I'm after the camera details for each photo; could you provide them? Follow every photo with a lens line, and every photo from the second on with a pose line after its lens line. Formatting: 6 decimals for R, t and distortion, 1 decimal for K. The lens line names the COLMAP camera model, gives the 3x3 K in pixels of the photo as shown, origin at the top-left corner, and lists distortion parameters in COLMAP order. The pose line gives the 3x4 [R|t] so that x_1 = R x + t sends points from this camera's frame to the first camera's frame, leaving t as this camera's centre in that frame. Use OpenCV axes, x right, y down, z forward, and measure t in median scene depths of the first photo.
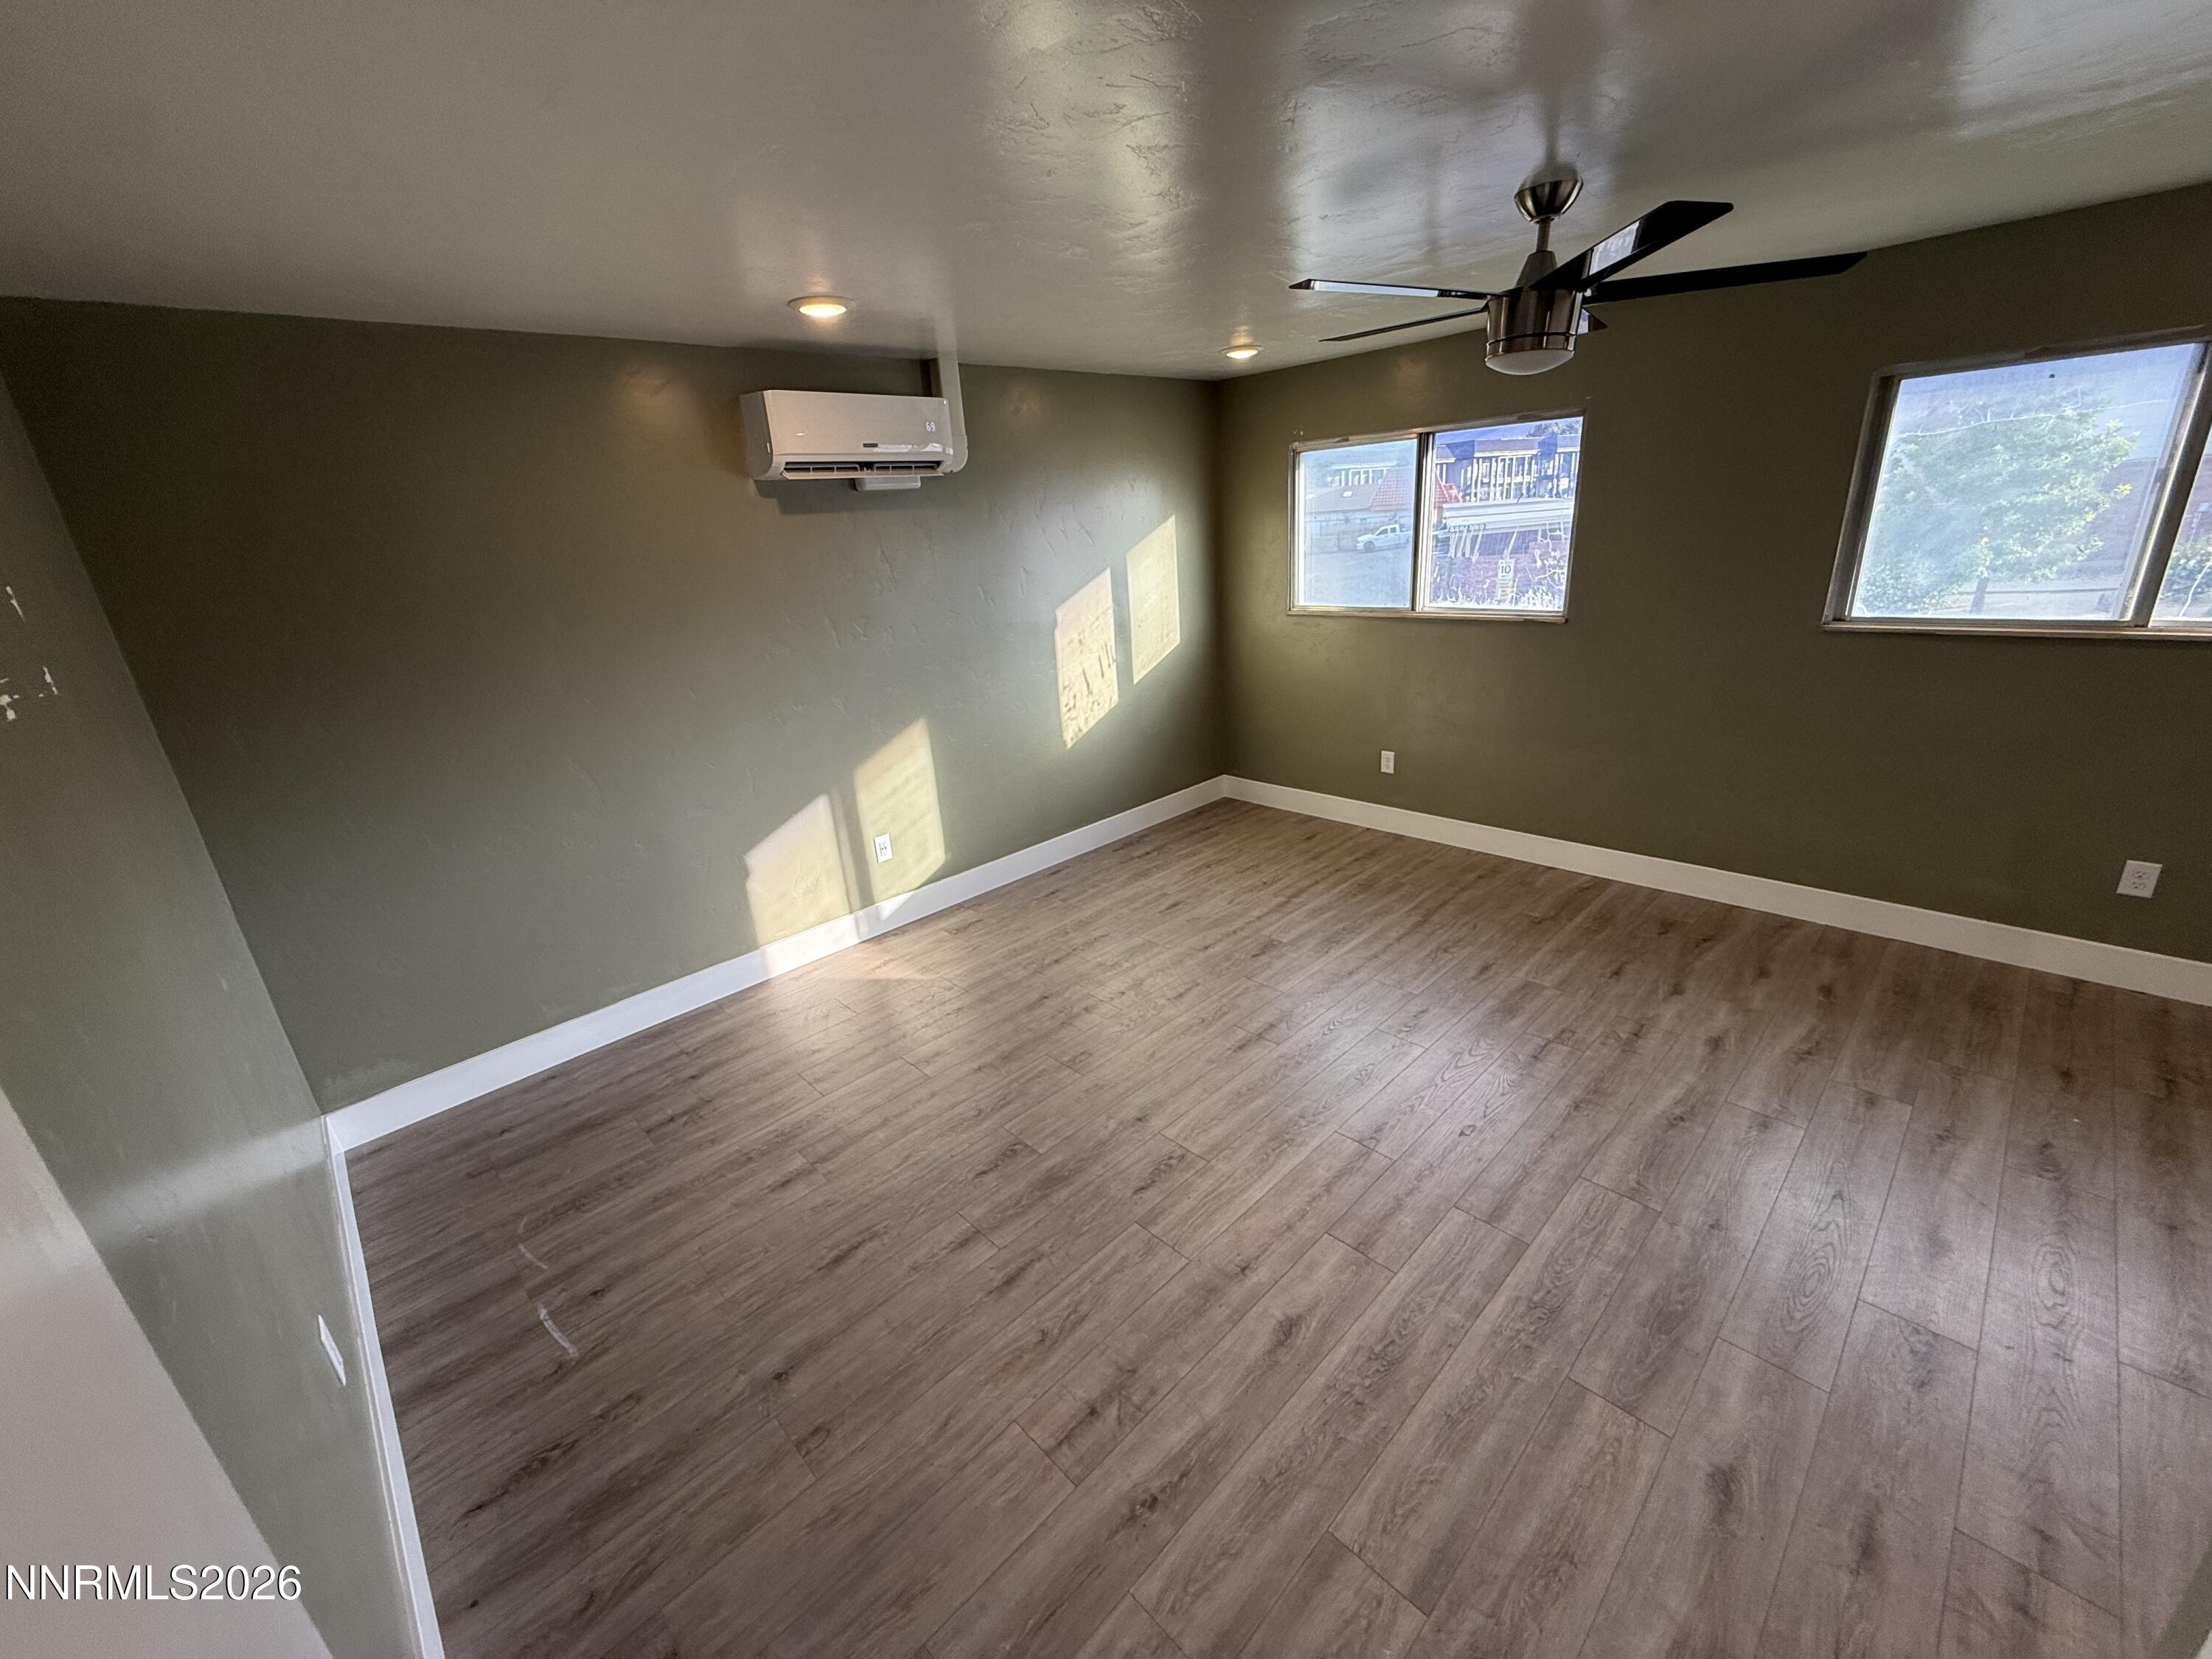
lens RADIAL K [[882.6, 0, 1095.3], [0, 882.6, 827.9], [0, 0, 1]] dist [-0.000513, 0.000056]
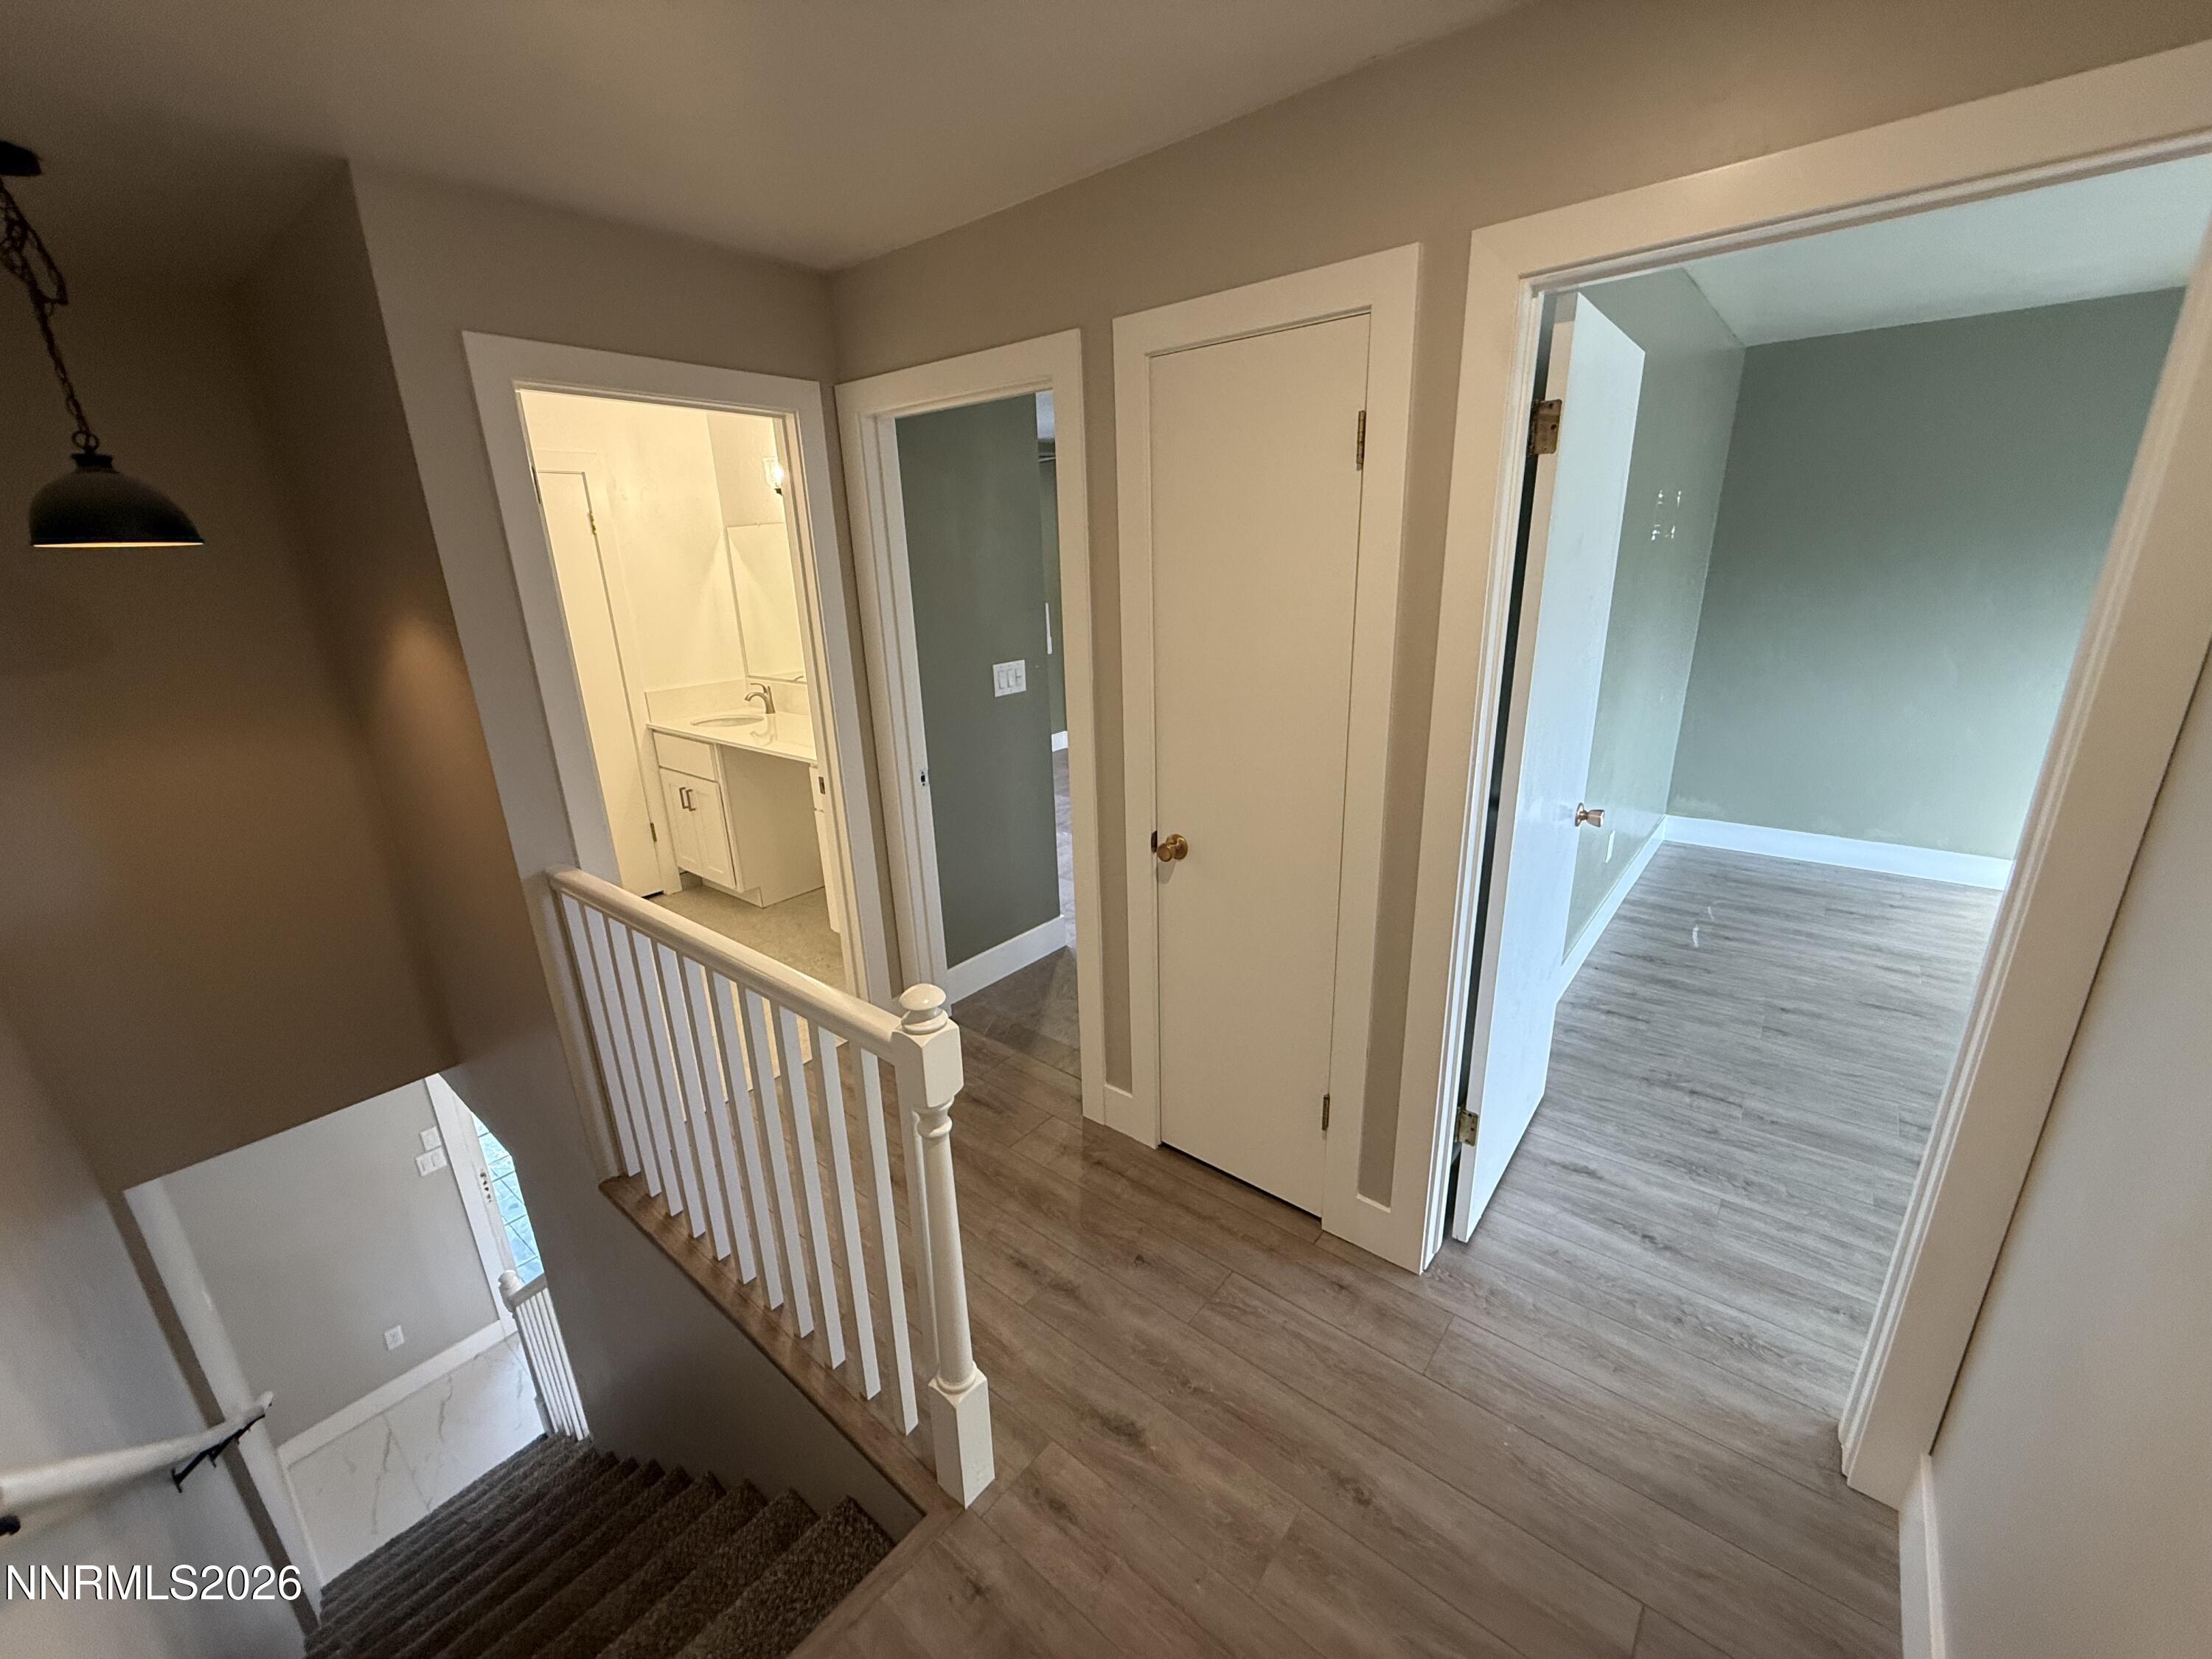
lens RADIAL K [[882.6, 0, 1095.3], [0, 882.6, 827.9], [0, 0, 1]] dist [-0.000513, 0.000056]
pose [[0.118442, 0.365468, -0.923257, 0.665755], [-0.296726, 0.900344, 0.318332, 0.147723], [0.947589, 0.236250, 0.215082, -0.471996]]
